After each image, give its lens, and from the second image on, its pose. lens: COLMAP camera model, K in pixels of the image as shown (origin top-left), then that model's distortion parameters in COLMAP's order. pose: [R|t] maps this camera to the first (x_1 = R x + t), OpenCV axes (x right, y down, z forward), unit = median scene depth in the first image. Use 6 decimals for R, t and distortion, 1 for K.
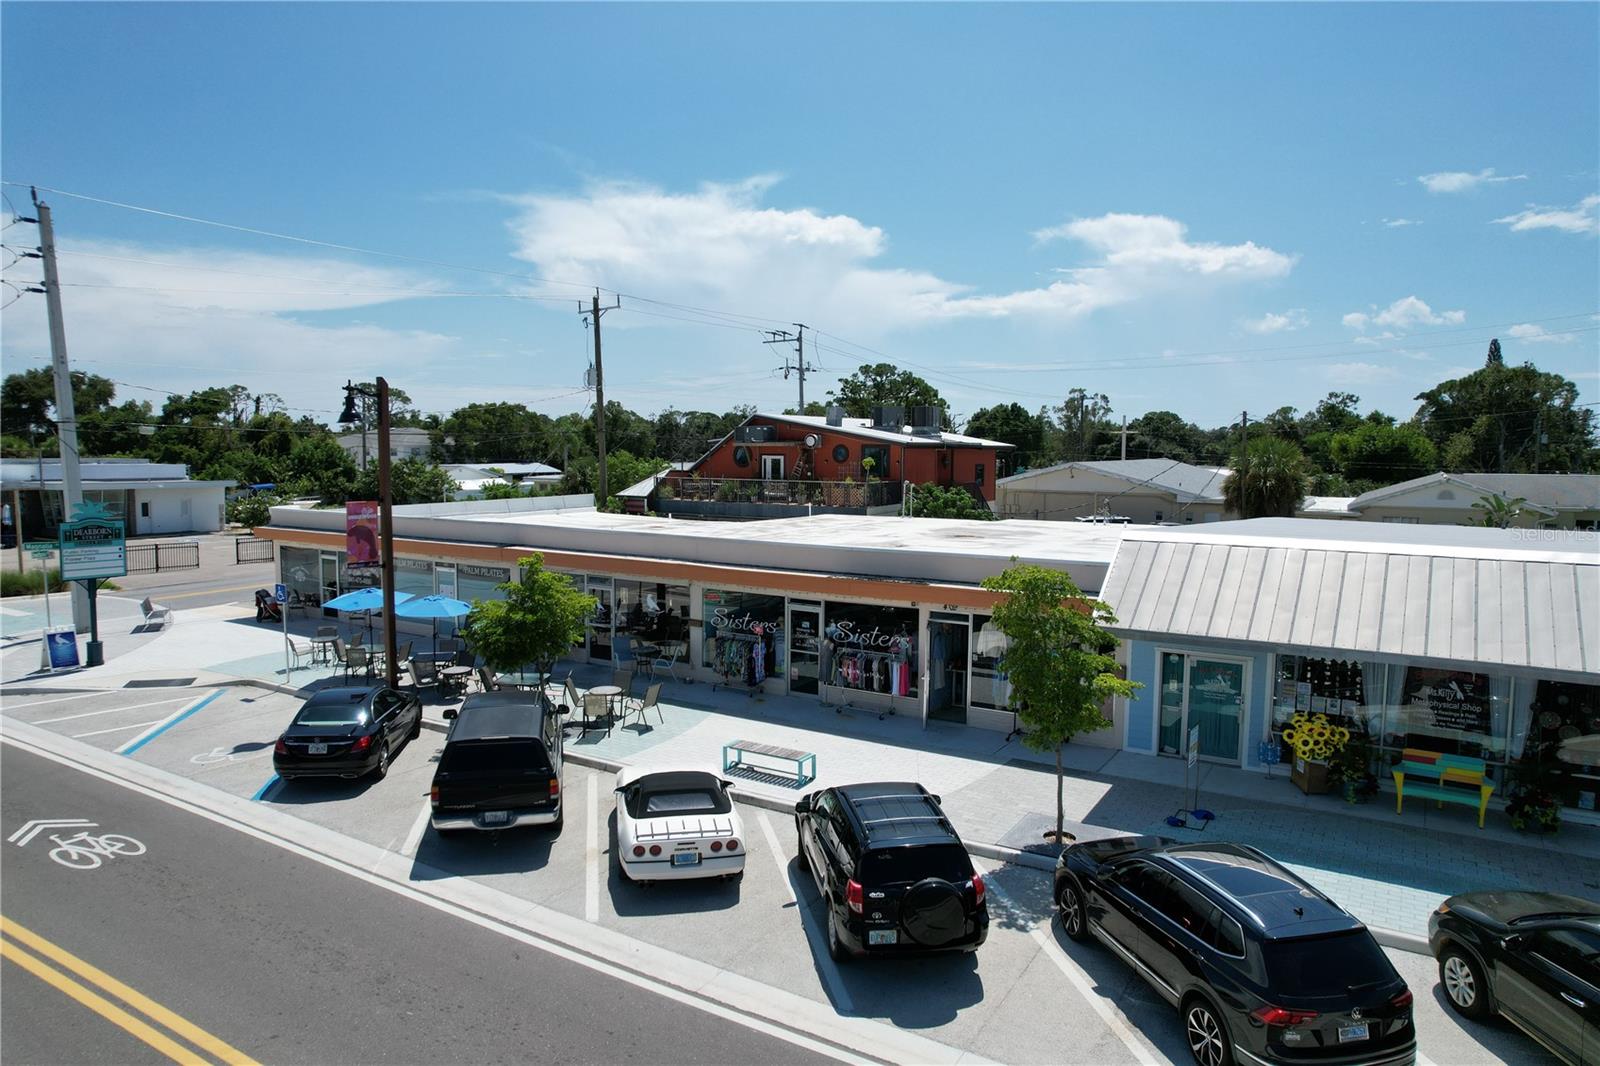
lens RADIAL K [[1025.3, 0, 802.8], [0, 1025.3, 540.8], [0, 0, 1]] dist [-0.077990, 0.073329]
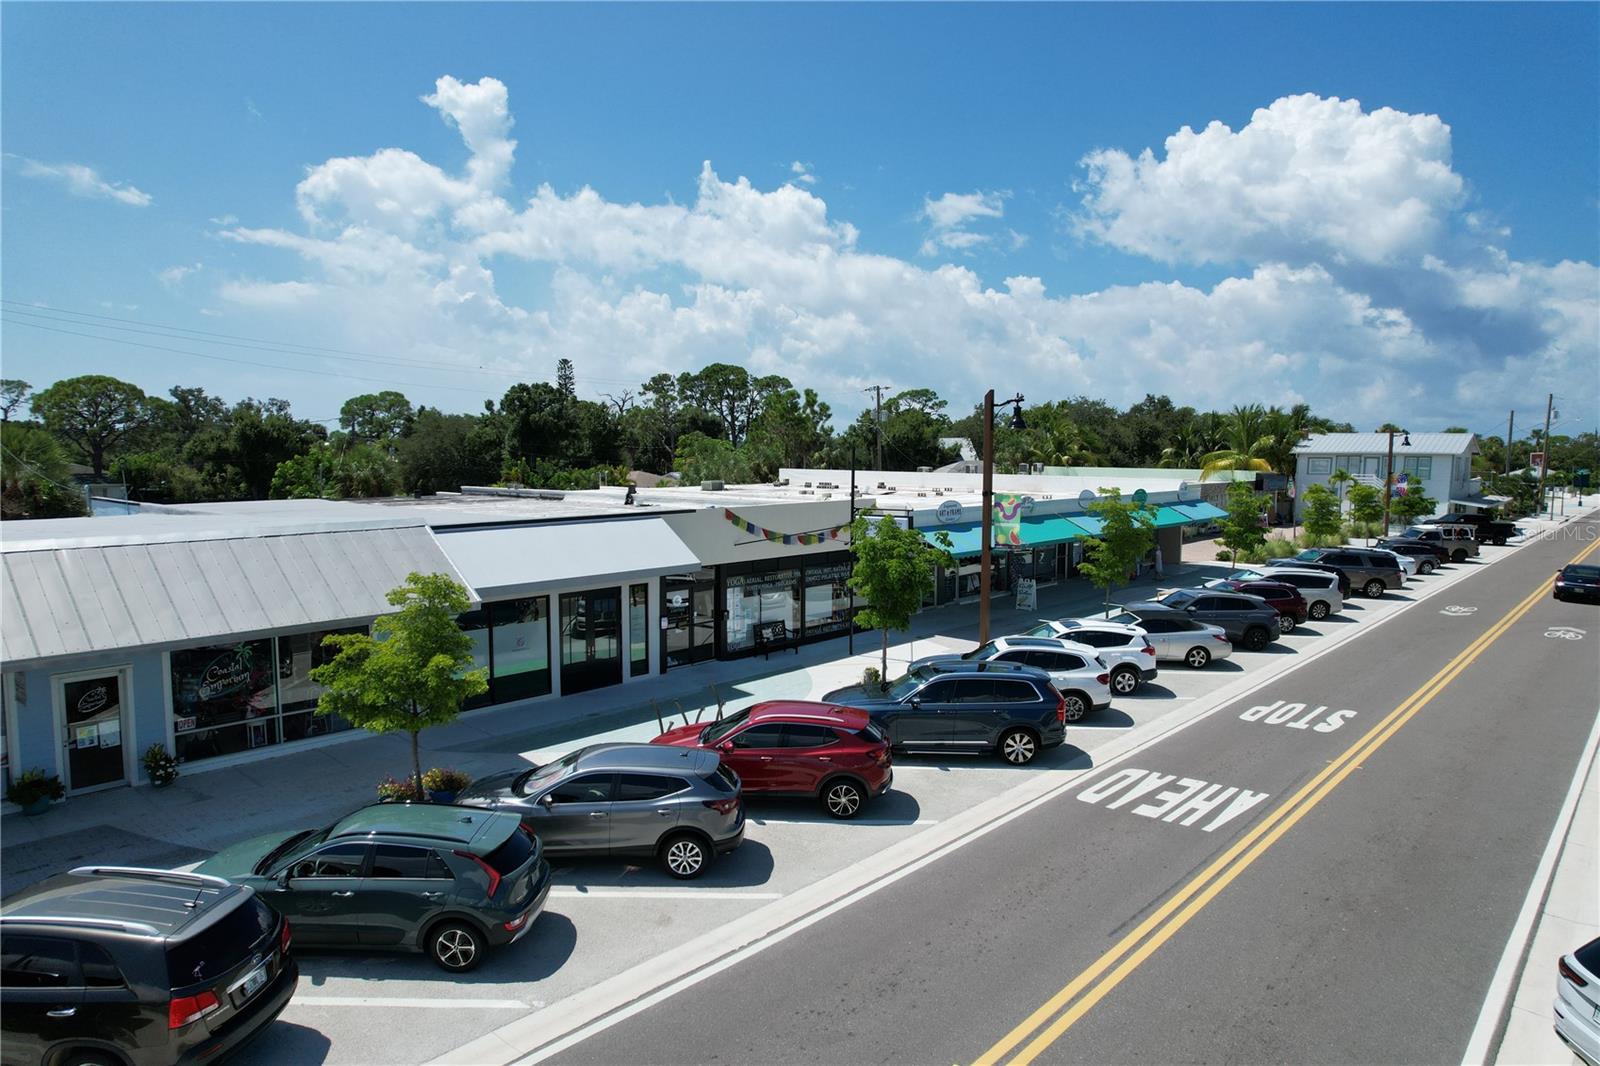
lens RADIAL K [[1027.4, 0, 798.7], [0, 1027.4, 521.6], [0, 0, 1]] dist [-0.059219, 0.065210]
pose [[0.181355, -0.083283, 0.979885, -0.300116], [0.091163, 0.993541, 0.067571, -0.018128], [-0.979183, 0.077074, 0.187776, 0.189211]]
